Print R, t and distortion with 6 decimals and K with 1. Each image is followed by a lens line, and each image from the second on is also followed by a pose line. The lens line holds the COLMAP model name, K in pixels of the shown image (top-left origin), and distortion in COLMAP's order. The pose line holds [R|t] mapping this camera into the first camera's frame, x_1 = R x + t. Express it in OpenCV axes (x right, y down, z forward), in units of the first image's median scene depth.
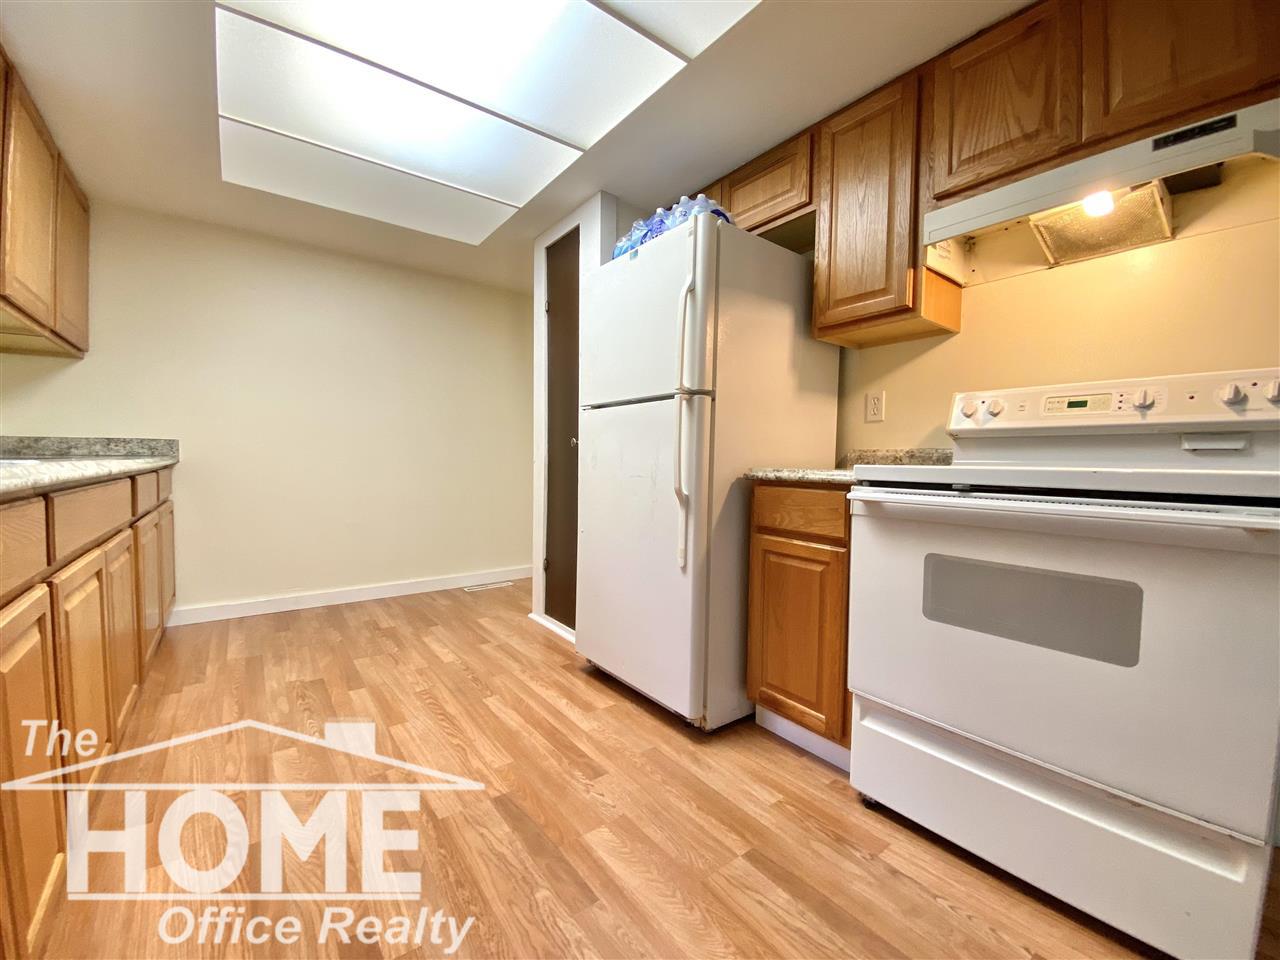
lens RADIAL K [[520.2, 0, 638.0], [0, 520.2, 480.3], [0, 0, 1]] dist [0.020412, -0.019887]
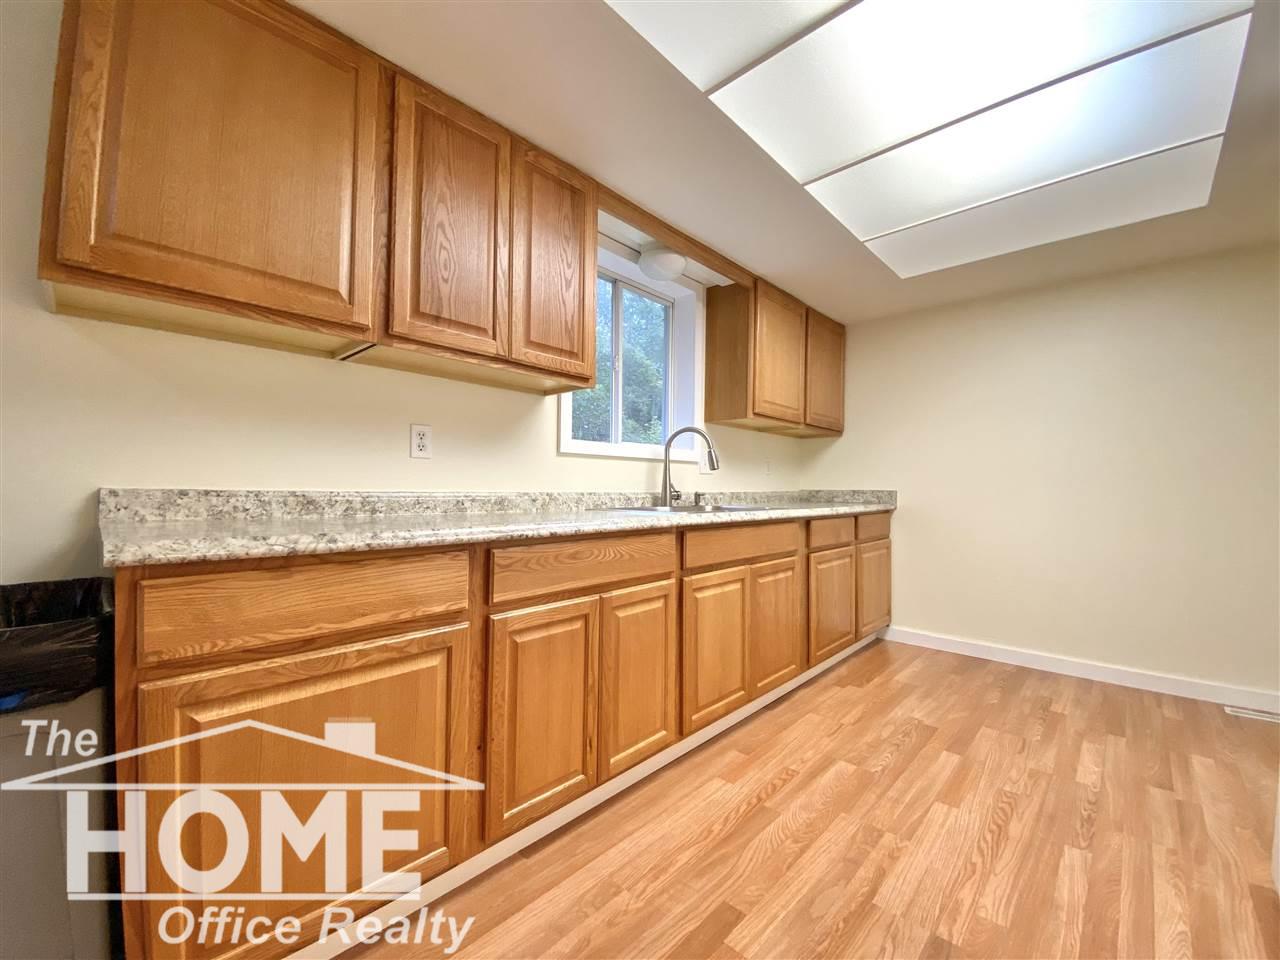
lens RADIAL K [[520.5, 0, 647.5], [0, 520.5, 480.5], [0, 0, 1]] dist [0.020897, -0.020798]
pose [[0.182425, -0.024883, -0.982905, 0.389456], [-0.047936, 0.998266, -0.034169, -0.049588], [0.982051, 0.053350, 0.180916, 0.306261]]
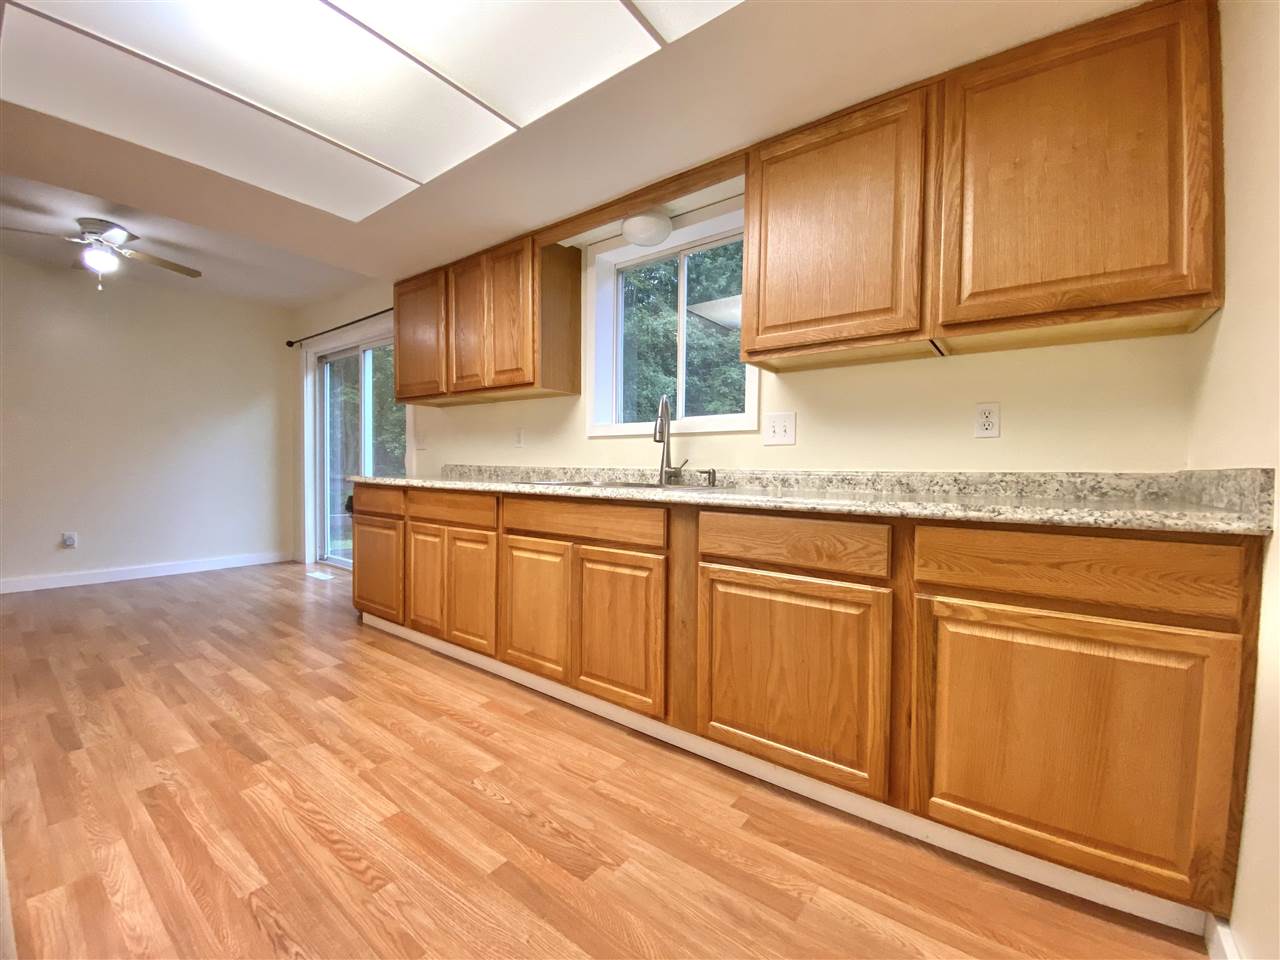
lens RADIAL K [[523.3, 0, 640.0], [0, 523.3, 480.0], [0, 0, 1]] dist [0.019406, -0.021879]
pose [[-0.962344, -0.019299, -0.271149, -0.641251], [-0.036788, 0.997546, 0.059566, -0.120143], [0.269334, 0.067298, -0.960693, 1.976783]]
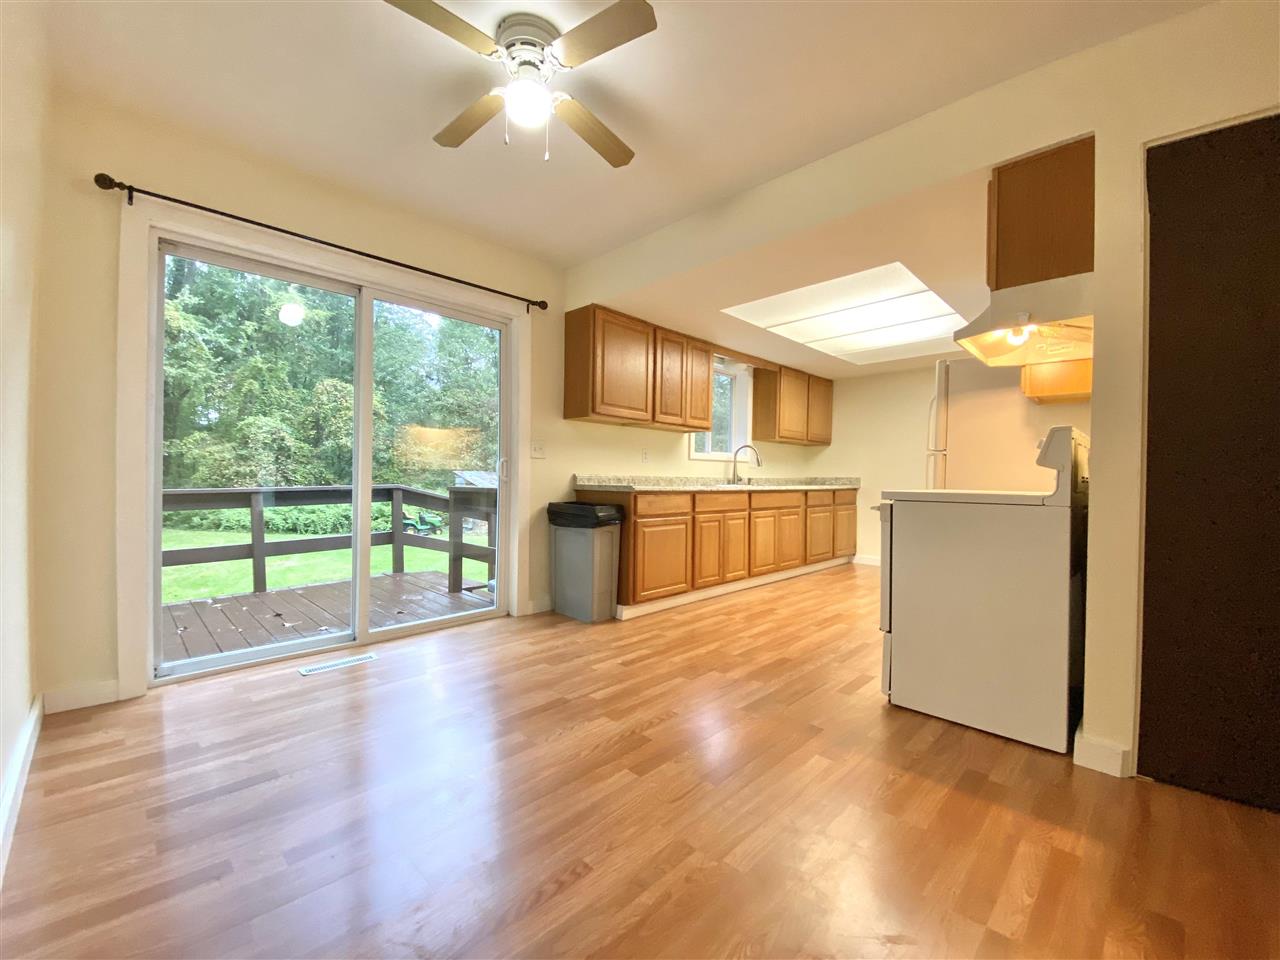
lens RADIAL K [[520.2, 0, 638.0], [0, 520.2, 480.3], [0, 0, 1]] dist [0.020412, -0.019887]
pose [[0.137250, -0.006197, -0.990517, 1.850031], [-0.052105, 0.998551, -0.013467, 0.018261], [0.989165, 0.053459, 0.136728, -0.341427]]
